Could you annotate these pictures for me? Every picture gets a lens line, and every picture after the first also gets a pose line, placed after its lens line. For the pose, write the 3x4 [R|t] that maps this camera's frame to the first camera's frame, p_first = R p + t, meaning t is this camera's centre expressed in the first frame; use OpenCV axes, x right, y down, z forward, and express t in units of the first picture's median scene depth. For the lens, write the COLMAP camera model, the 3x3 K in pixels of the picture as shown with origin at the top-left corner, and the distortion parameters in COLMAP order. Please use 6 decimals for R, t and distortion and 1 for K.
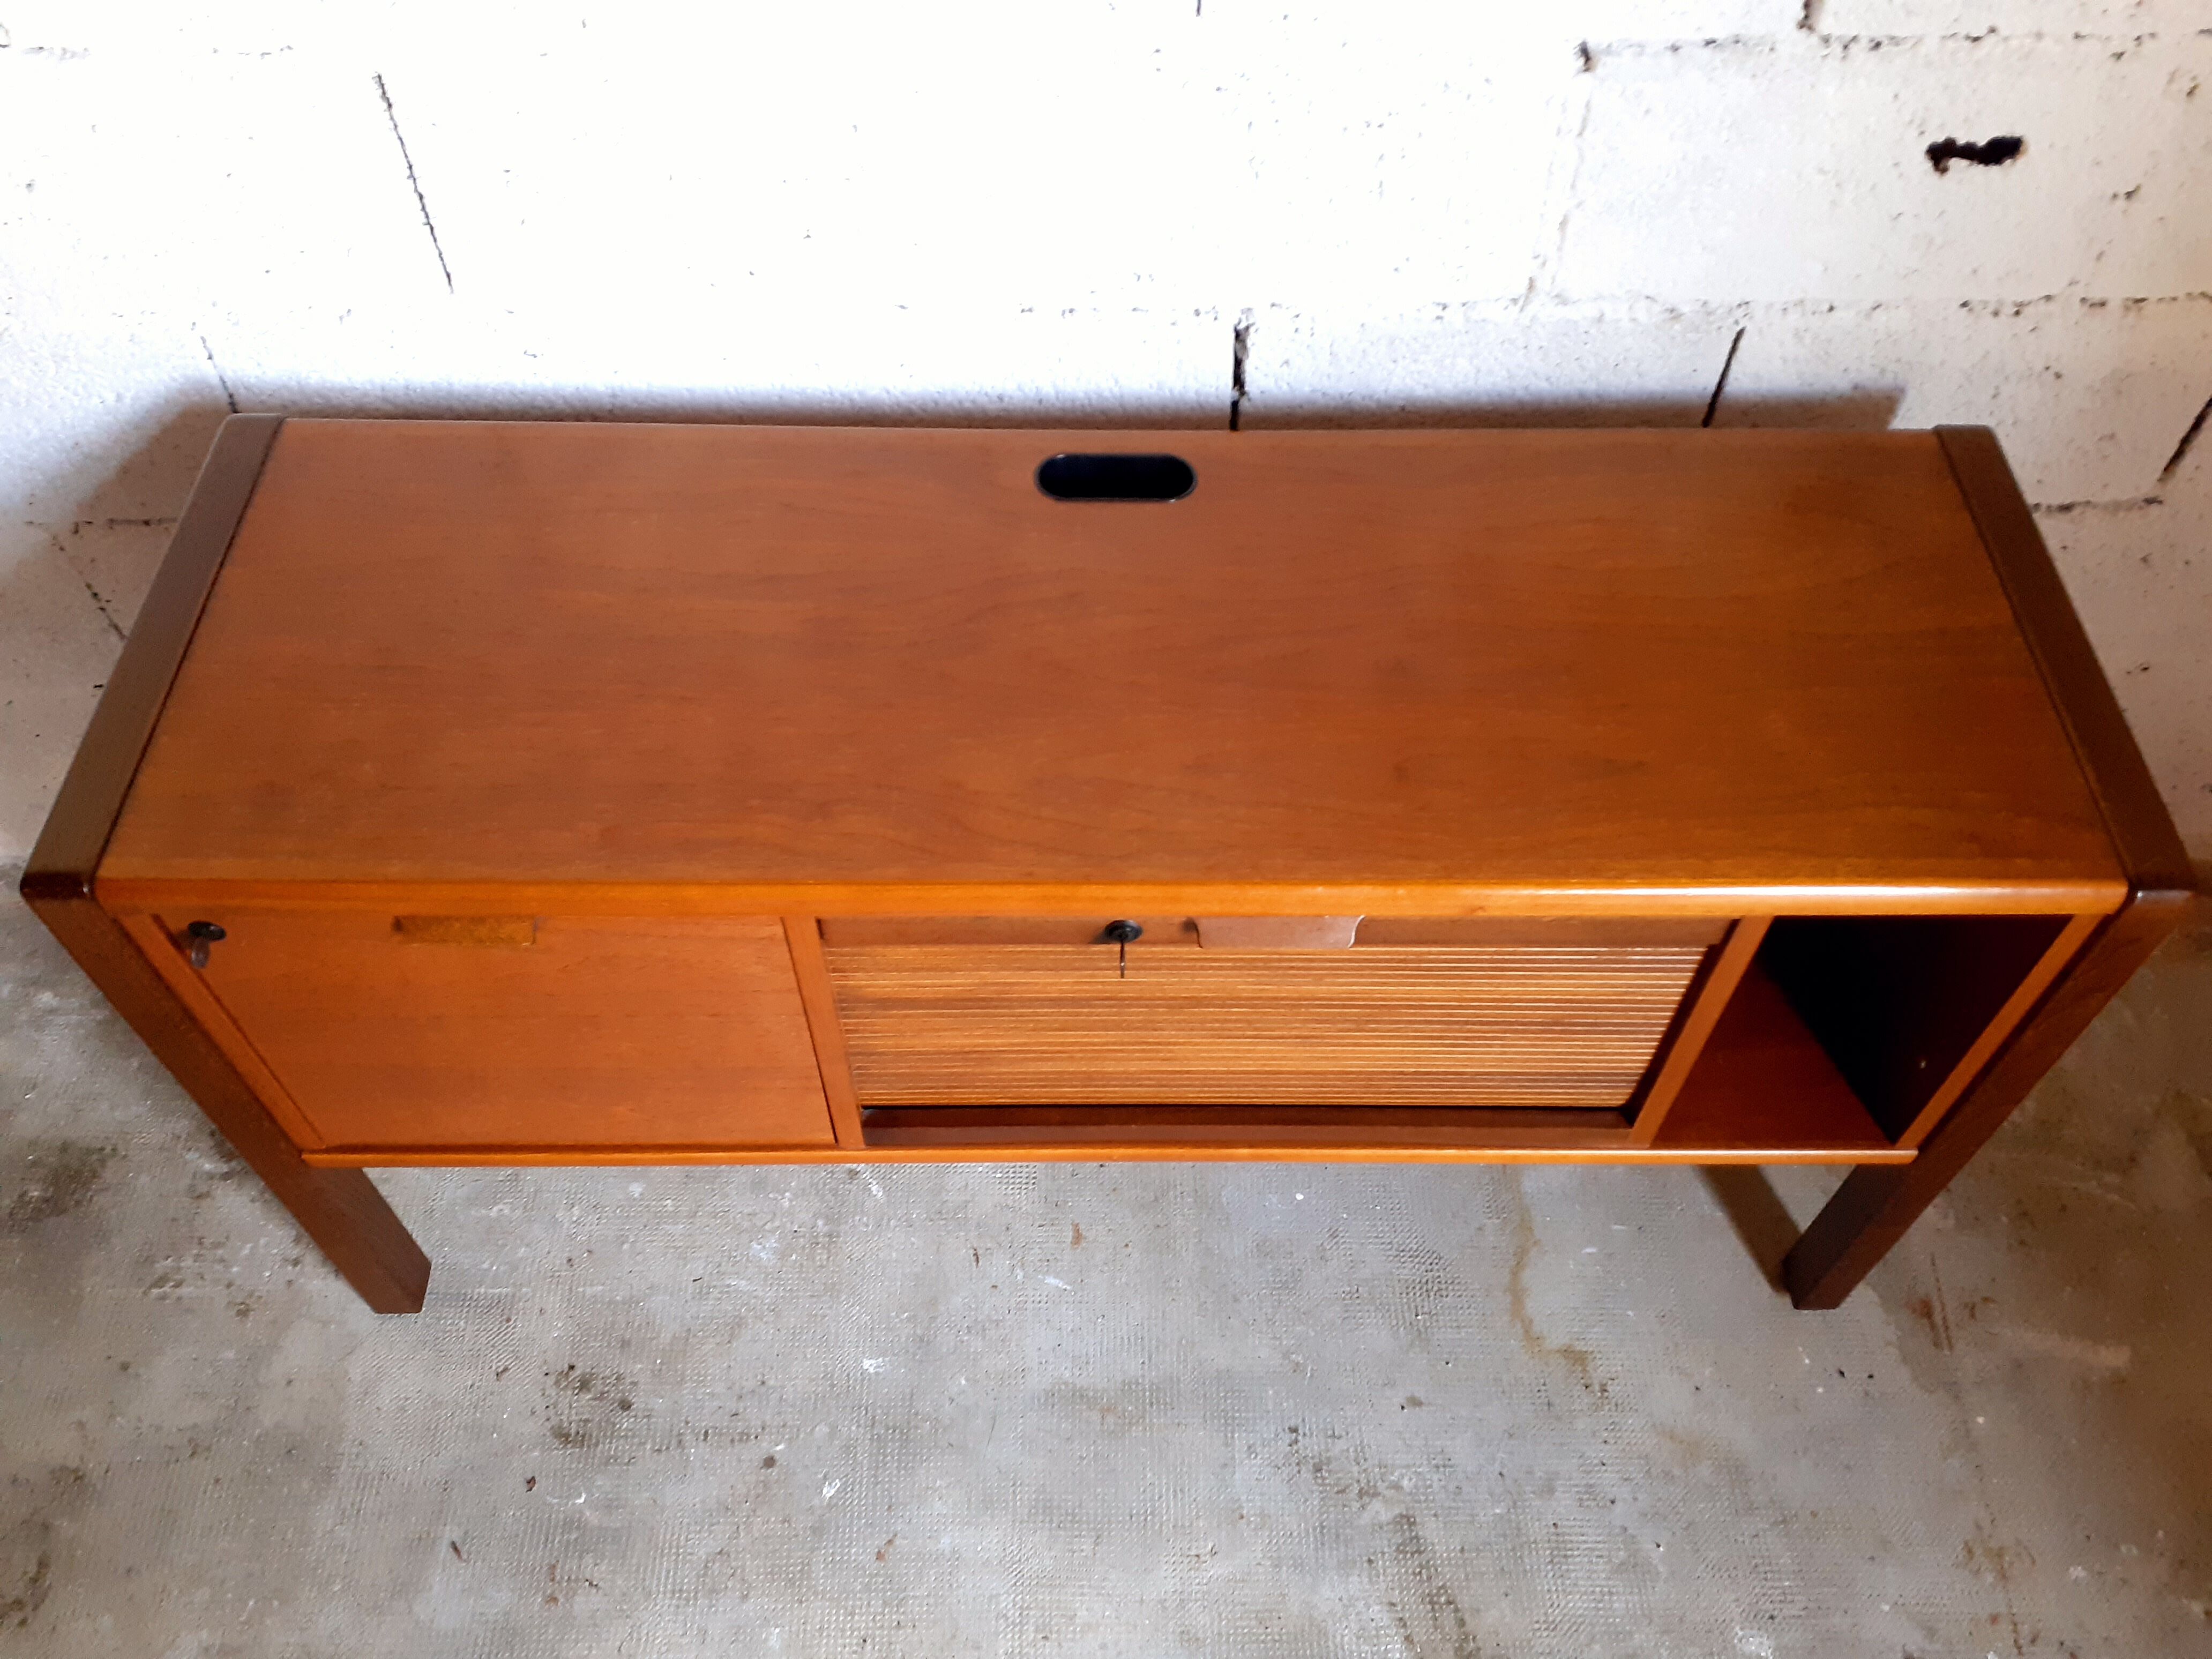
lens RADIAL K [[1784.5, 0, 1111.4], [0, 1784.5, 838.1], [0, 0, 1]] dist [0.041516, -0.051968]
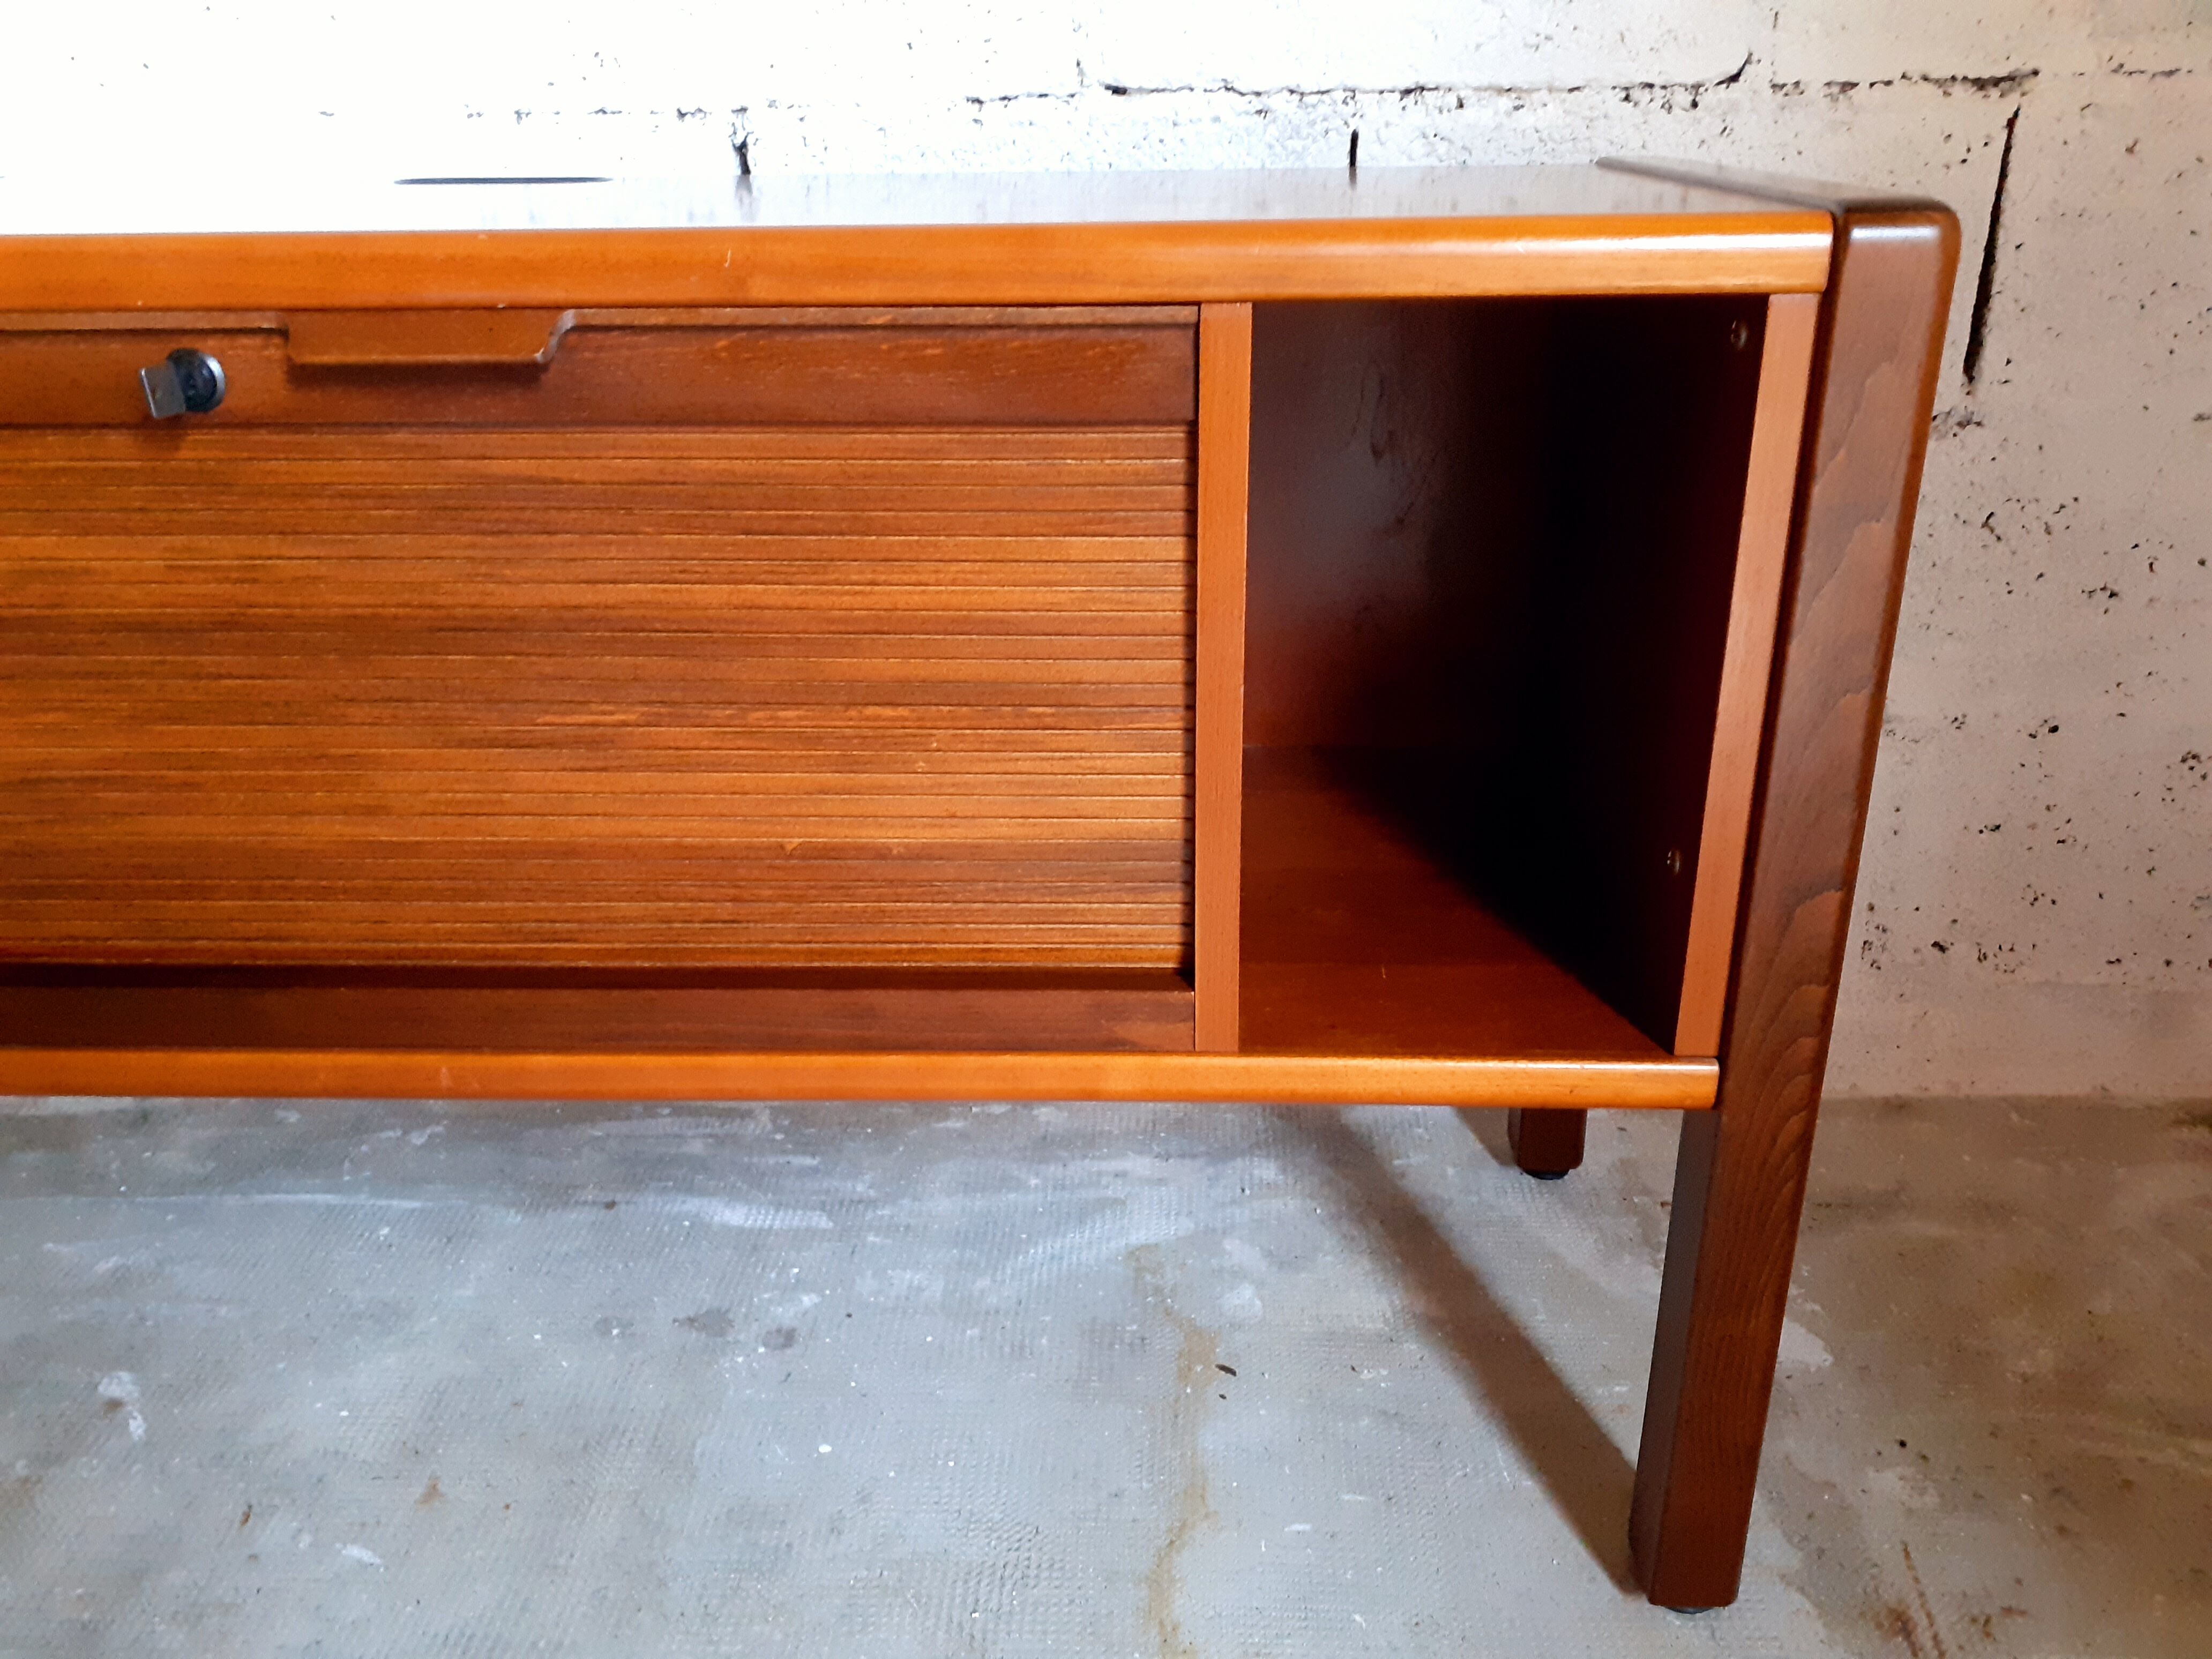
lens RADIAL K [[1784.5, 0, 1123.1], [0, 1784.5, 829.1], [0, 0, 1]] dist [0.041516, -0.051968]
pose [[0.998899, -0.002688, -0.046843, 0.260233], [-0.021537, 0.860700, -0.508657, 0.362237], [0.041685, 0.509105, 0.859694, 0.424020]]
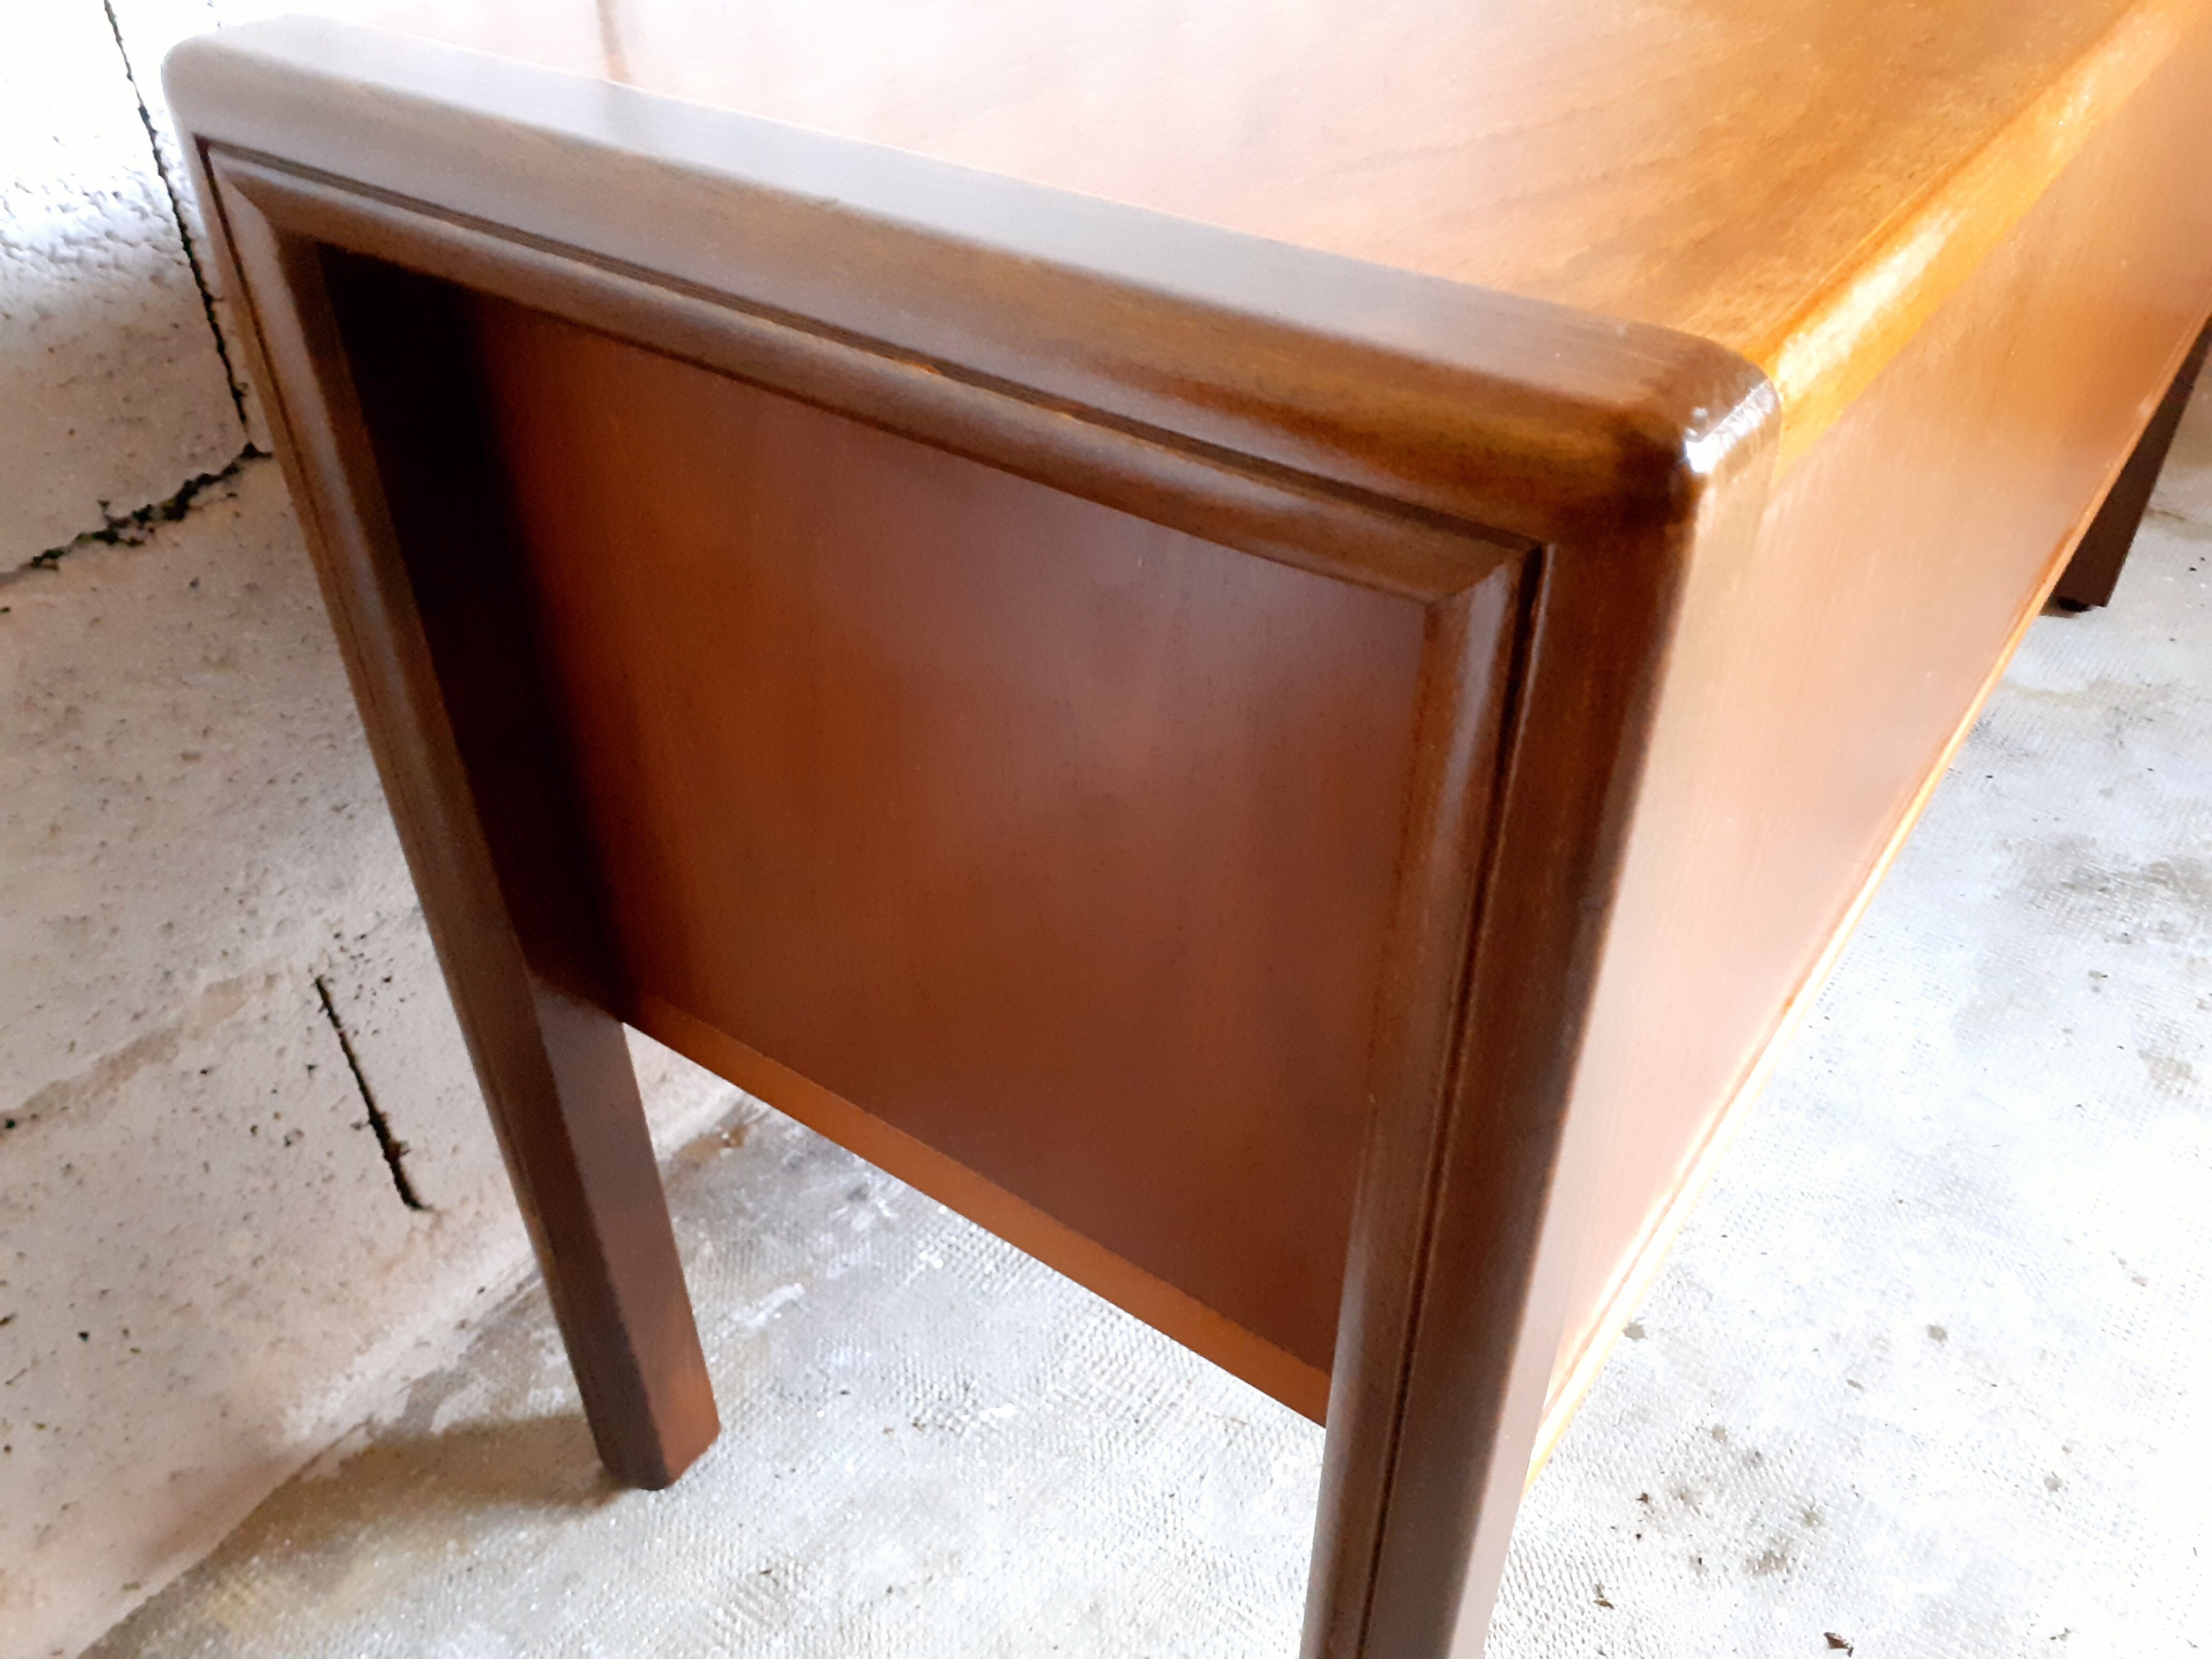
lens RADIAL K [[1784.5, 0, 1113.5], [0, 1784.5, 833.6], [0, 0, 1]] dist [0.041516, -0.051968]
pose [[0.606810, -0.503476, 0.615056, -0.663772], [0.645103, 0.764016, -0.011041, 0.040051], [-0.464353, 0.403474, 0.788406, 0.578816]]
